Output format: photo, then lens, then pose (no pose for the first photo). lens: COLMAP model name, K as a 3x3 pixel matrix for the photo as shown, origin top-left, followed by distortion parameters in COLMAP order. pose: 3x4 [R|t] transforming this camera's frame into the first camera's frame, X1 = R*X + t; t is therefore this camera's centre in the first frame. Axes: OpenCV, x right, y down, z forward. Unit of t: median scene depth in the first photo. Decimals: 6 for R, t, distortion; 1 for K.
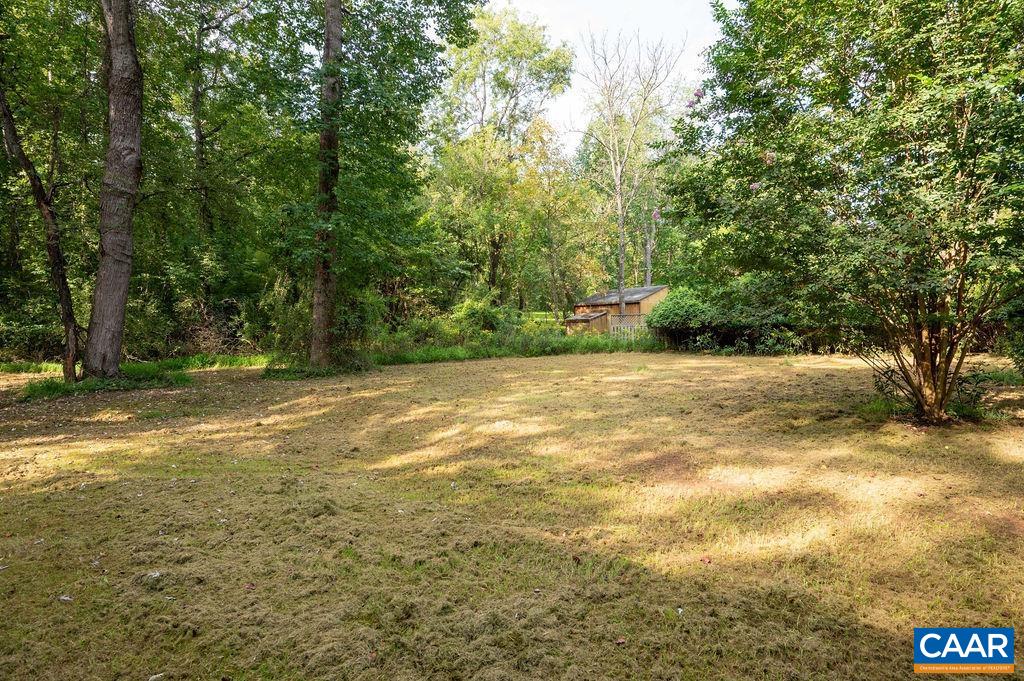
lens RADIAL K [[565.8, 0, 513.3], [0, 565.8, 341.1], [0, 0, 1]] dist [0.000873, -0.000015]
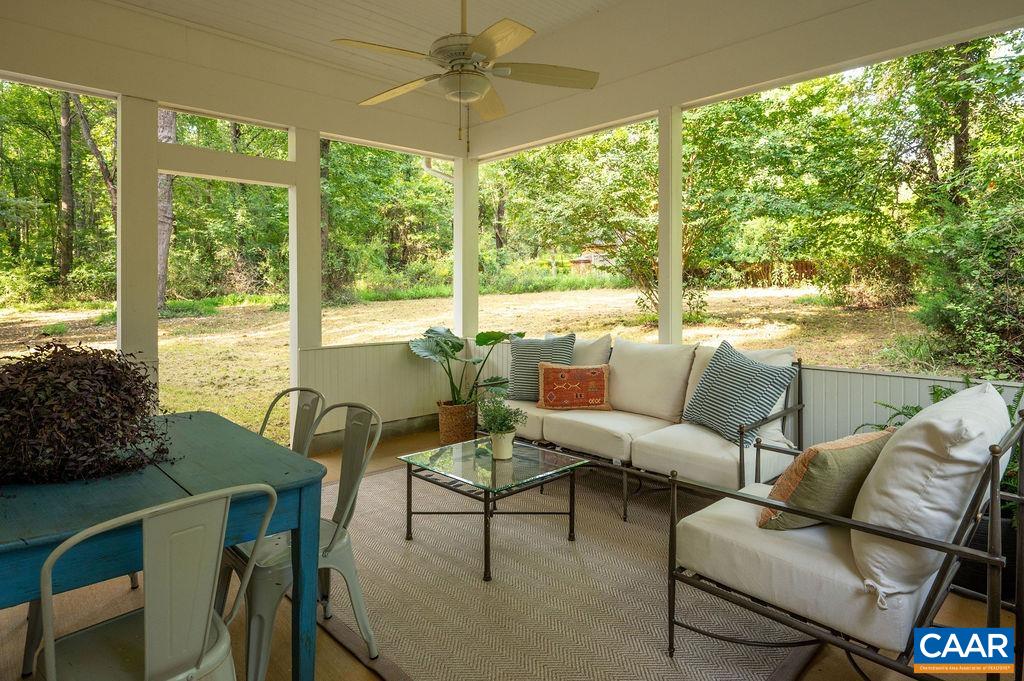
lens RADIAL K [[565.8, 0, 495.2], [0, 565.8, 290.9], [0, 0, 1]] dist [0.000873, -0.000015]
pose [[0.993694, -0.012229, -0.111461, 0.140230], [0.013578, 0.999843, 0.011351, 0.009939], [0.111305, -0.012793, 0.993704, -0.146229]]
